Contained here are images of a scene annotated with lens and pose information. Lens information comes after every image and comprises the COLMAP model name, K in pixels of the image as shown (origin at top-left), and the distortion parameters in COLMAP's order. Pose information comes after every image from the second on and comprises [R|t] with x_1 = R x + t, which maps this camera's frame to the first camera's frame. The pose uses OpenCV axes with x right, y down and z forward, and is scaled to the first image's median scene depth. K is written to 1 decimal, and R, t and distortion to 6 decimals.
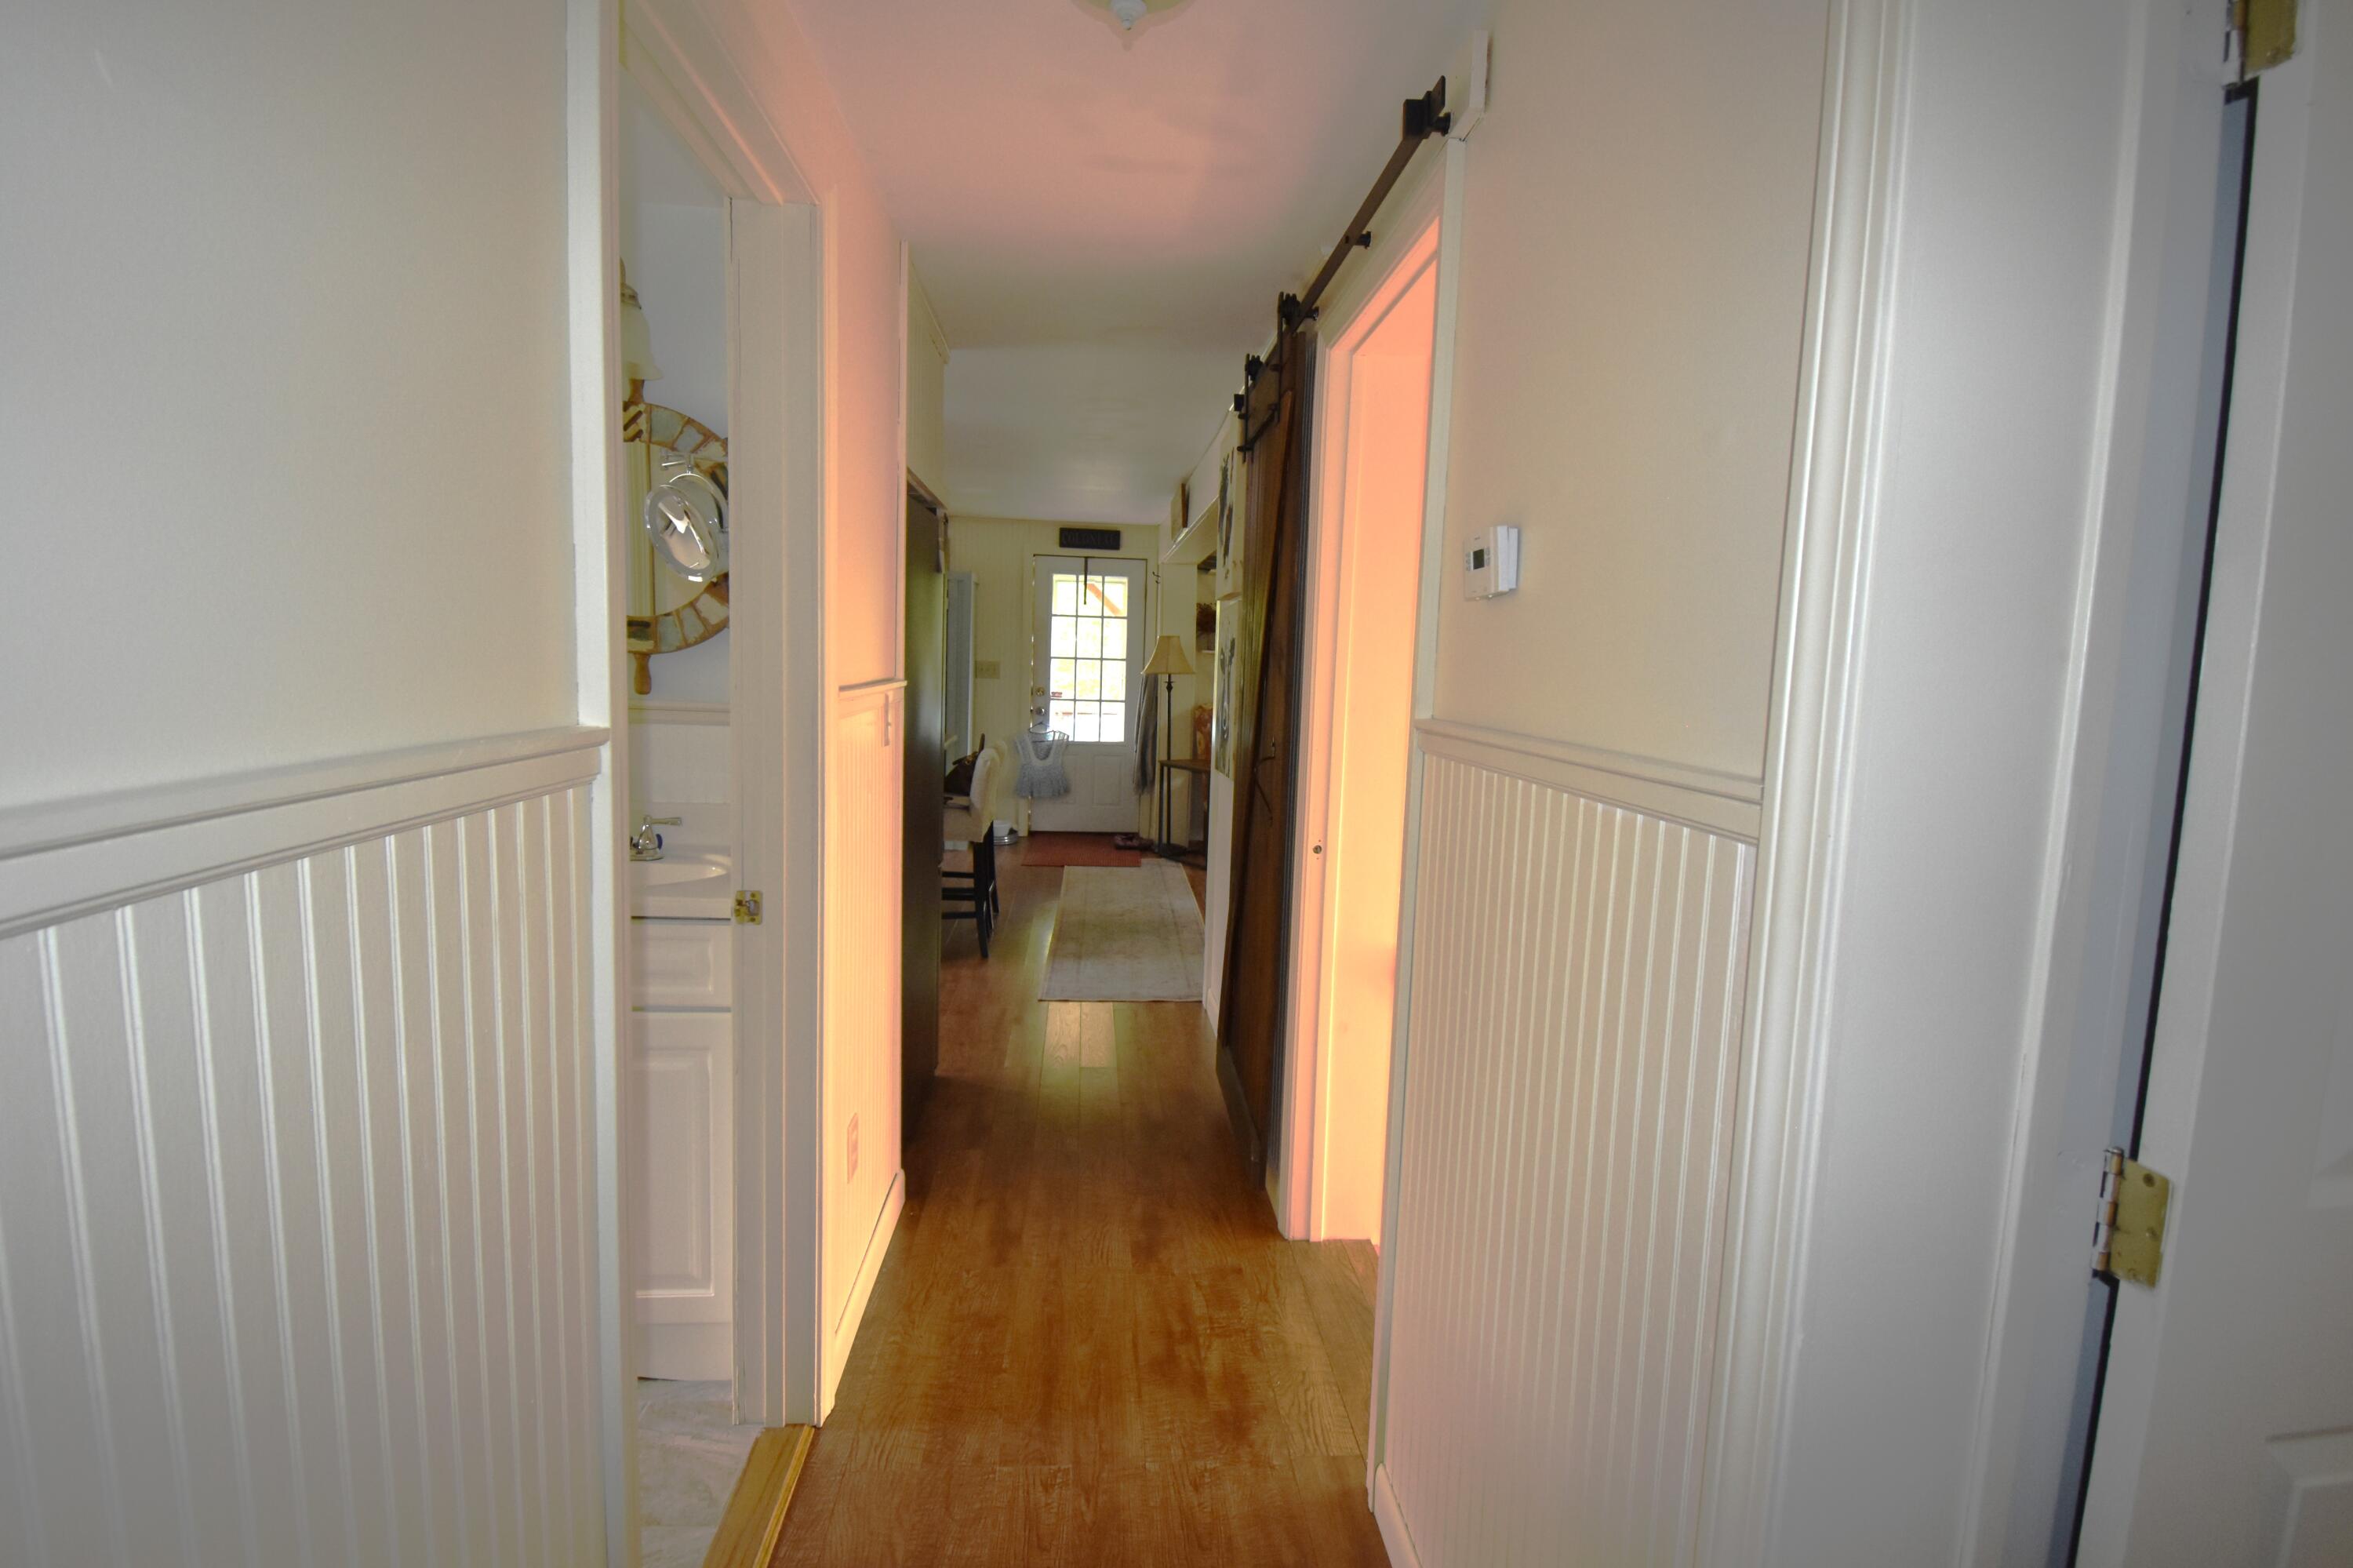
lens RADIAL K [[1080.4, 0, 1176.6], [0, 1080.4, 774.0], [0, 0, 1]] dist [-0.000640, -0.000081]
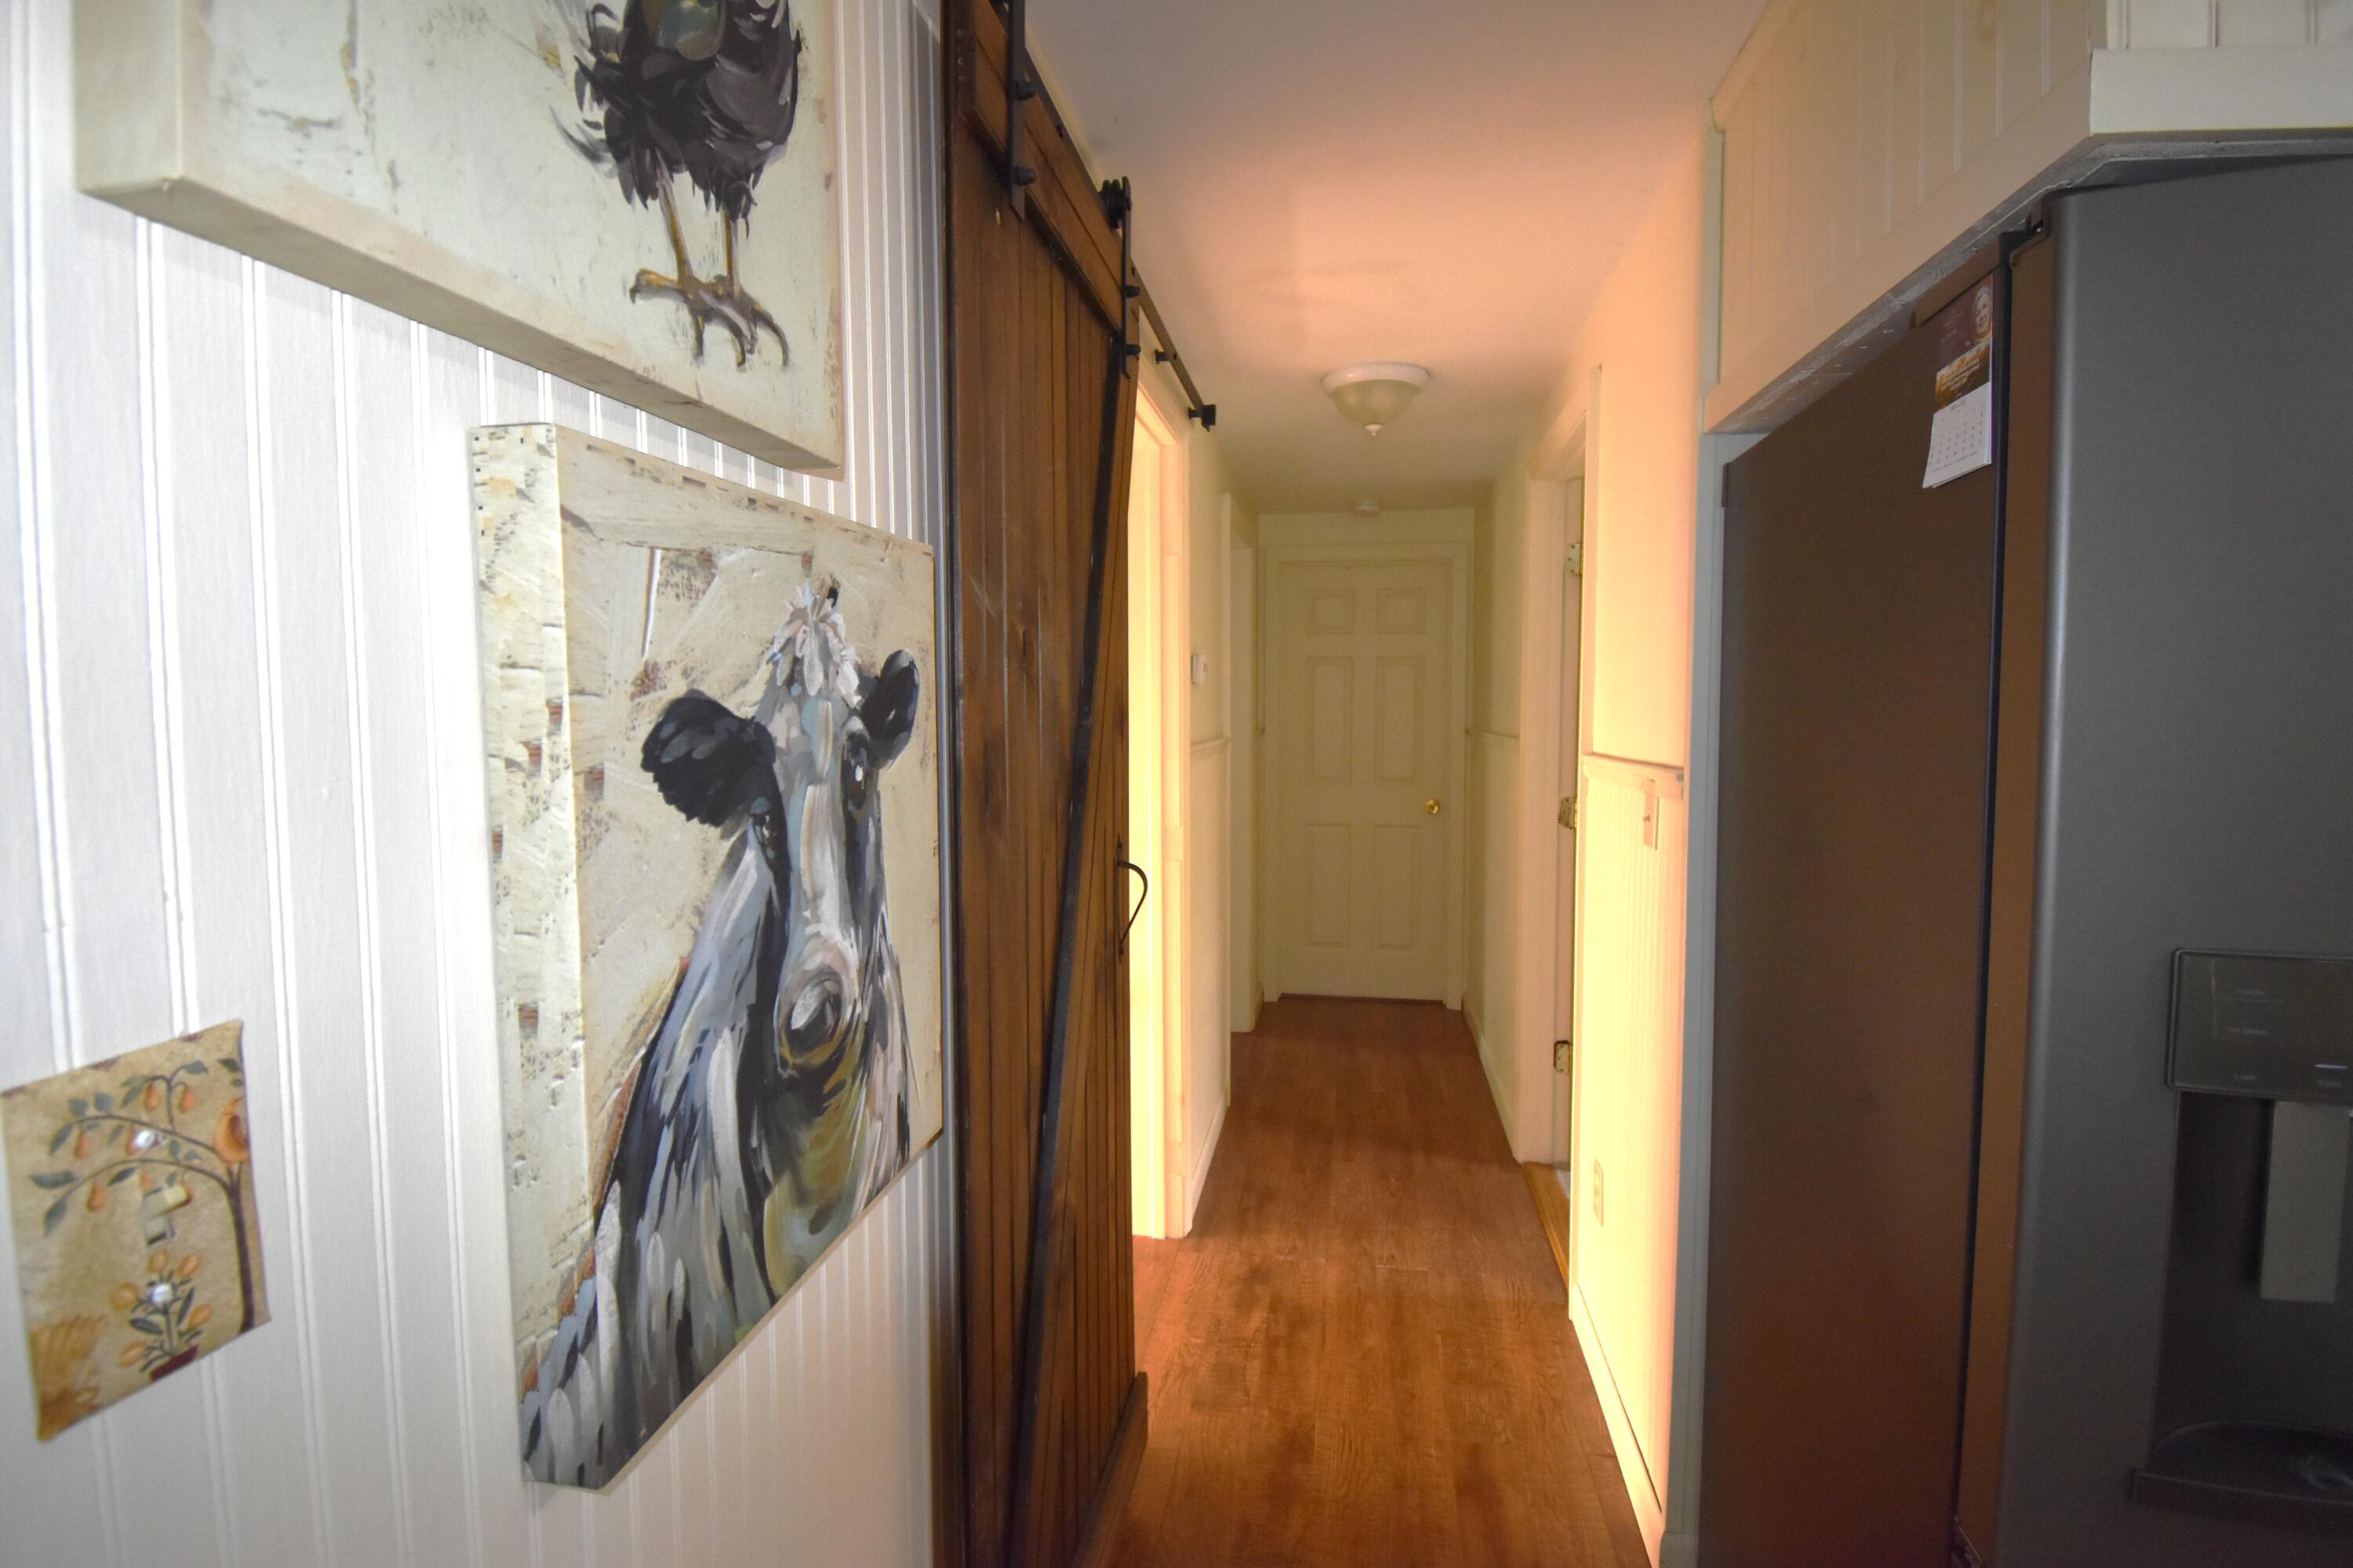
lens RADIAL K [[1080.4, 0, 1176.7], [0, 1080.4, 771.6], [0, 0, 1]] dist [-0.000640, -0.000081]
pose [[-0.969123, -0.047668, 0.241926, -0.135596], [-0.002466, 0.982961, 0.183800, -0.251318], [-0.246565, 0.177528, -0.952727, 2.025038]]
